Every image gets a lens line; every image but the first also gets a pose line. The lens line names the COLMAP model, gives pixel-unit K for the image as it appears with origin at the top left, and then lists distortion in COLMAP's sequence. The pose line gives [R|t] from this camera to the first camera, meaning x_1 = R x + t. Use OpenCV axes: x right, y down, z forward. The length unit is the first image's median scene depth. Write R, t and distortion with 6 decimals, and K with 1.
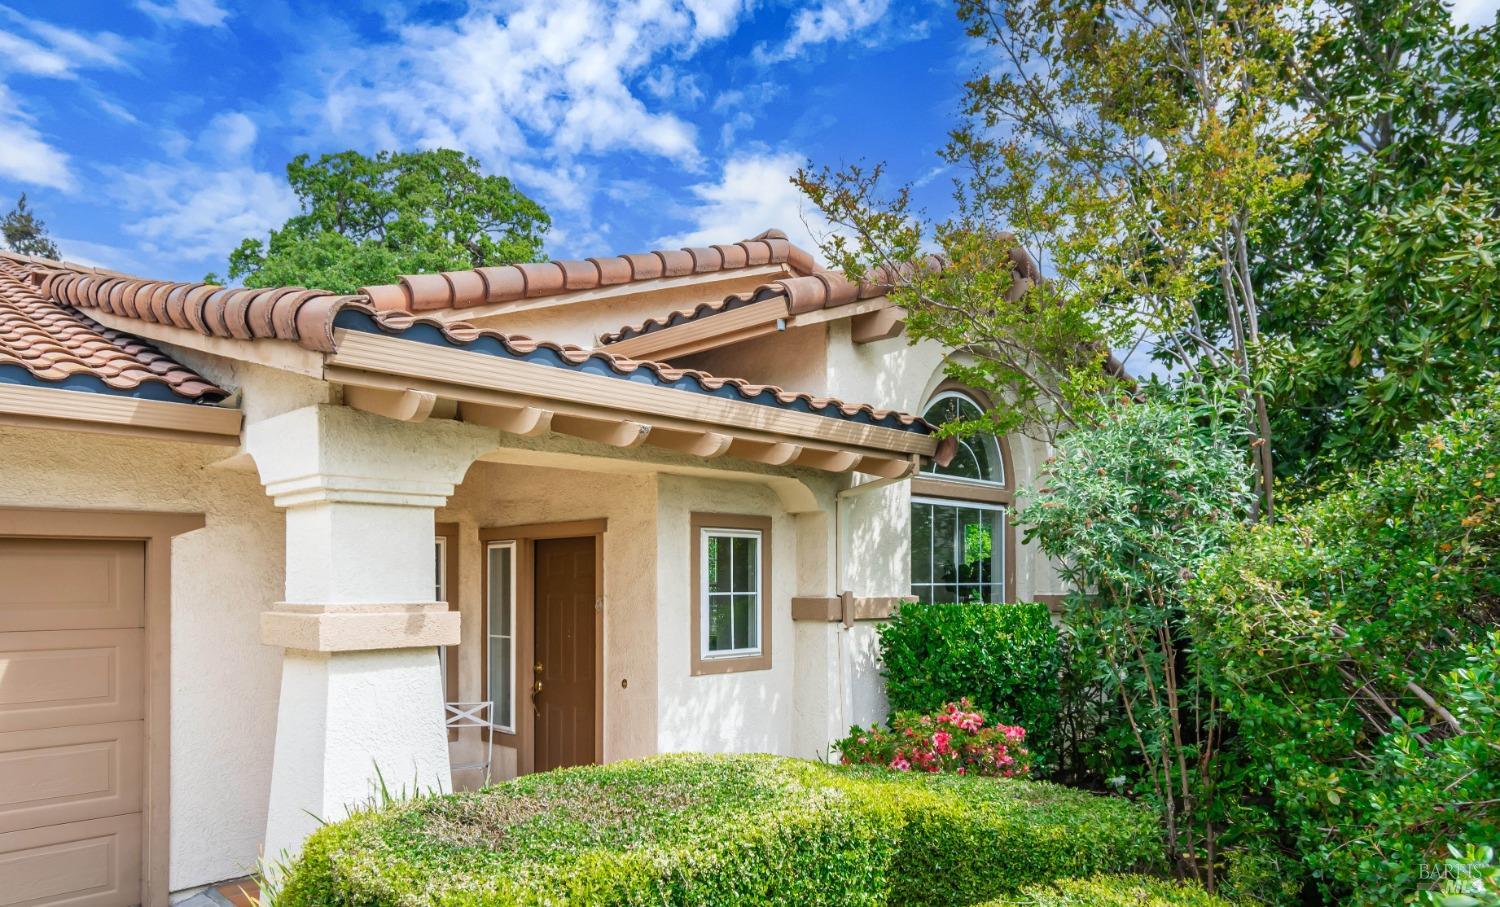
lens RADIAL K [[958.1, 0, 750.0], [0, 958.1, 563.5], [0, 0, 1]] dist [0.017499, 0.004788]
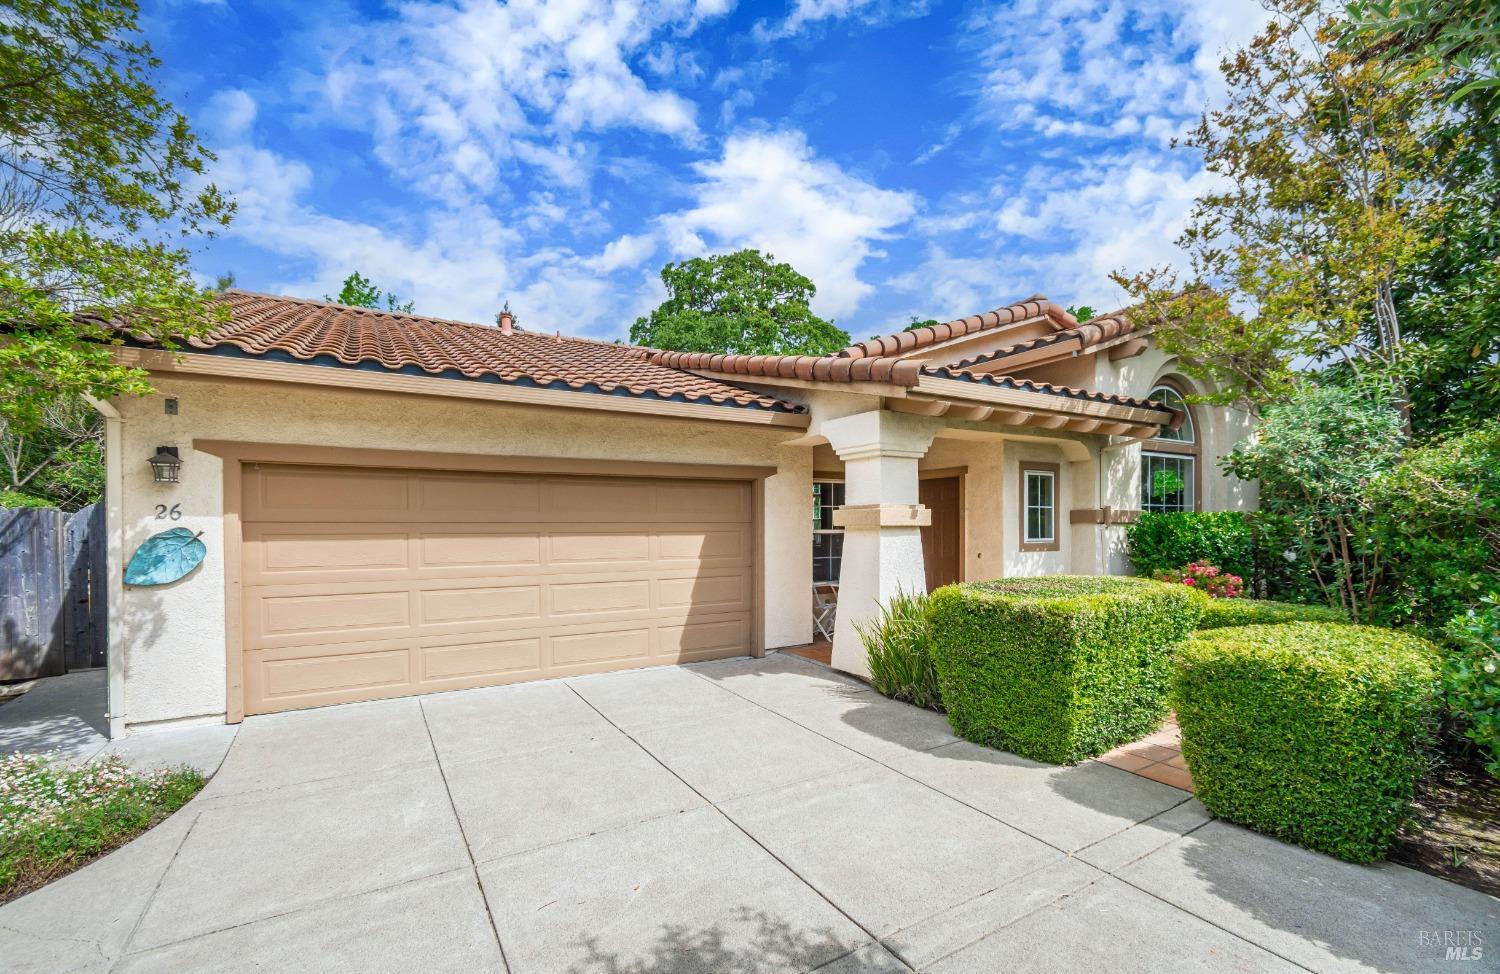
lens RADIAL K [[664.8, 0, 750.8], [0, 664.8, 521.6], [0, 0, 1]] dist [0.009537, -0.000444]
pose [[0.969842, -0.005480, -0.243673, -0.239020], [0.007635, 0.999940, 0.007901, 0.045445], [0.243615, -0.009523, 0.969825, -0.332263]]
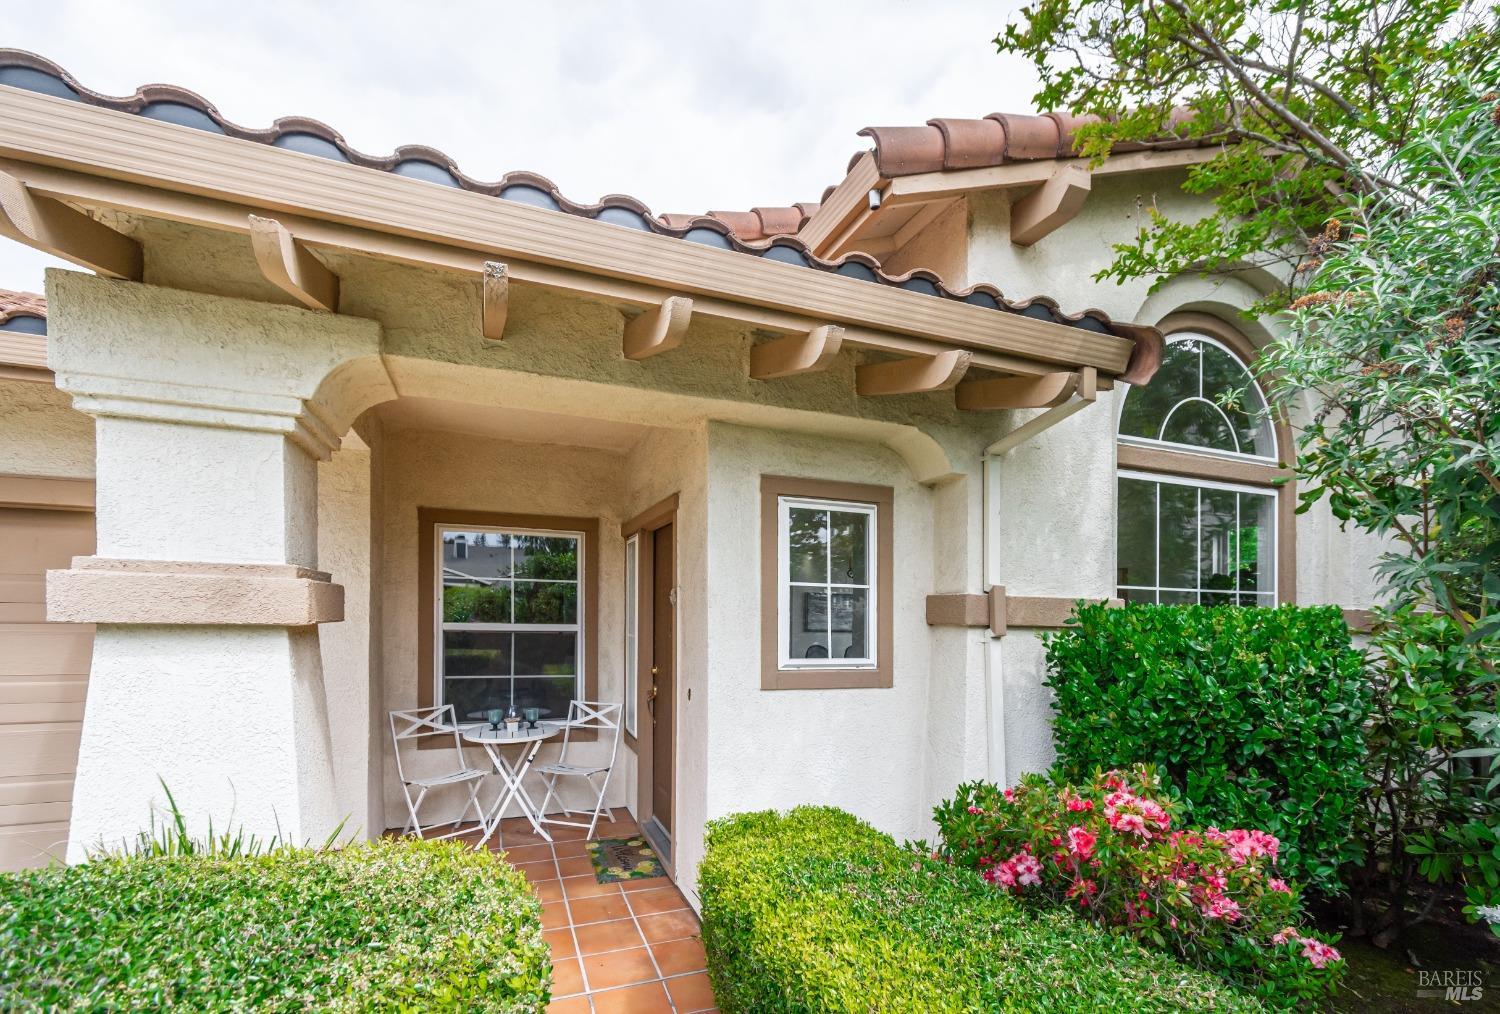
lens RADIAL K [[687.7, 0, 779.6], [0, 687.7, 596.3], [0, 0, 1]] dist [0.001848, -0.001269]
pose [[0.921907, 0.010645, -0.387265, 0.158094], [-0.014852, 0.999859, -0.007873, 0.045414], [0.387127, 0.013010, 0.921935, 0.486155]]
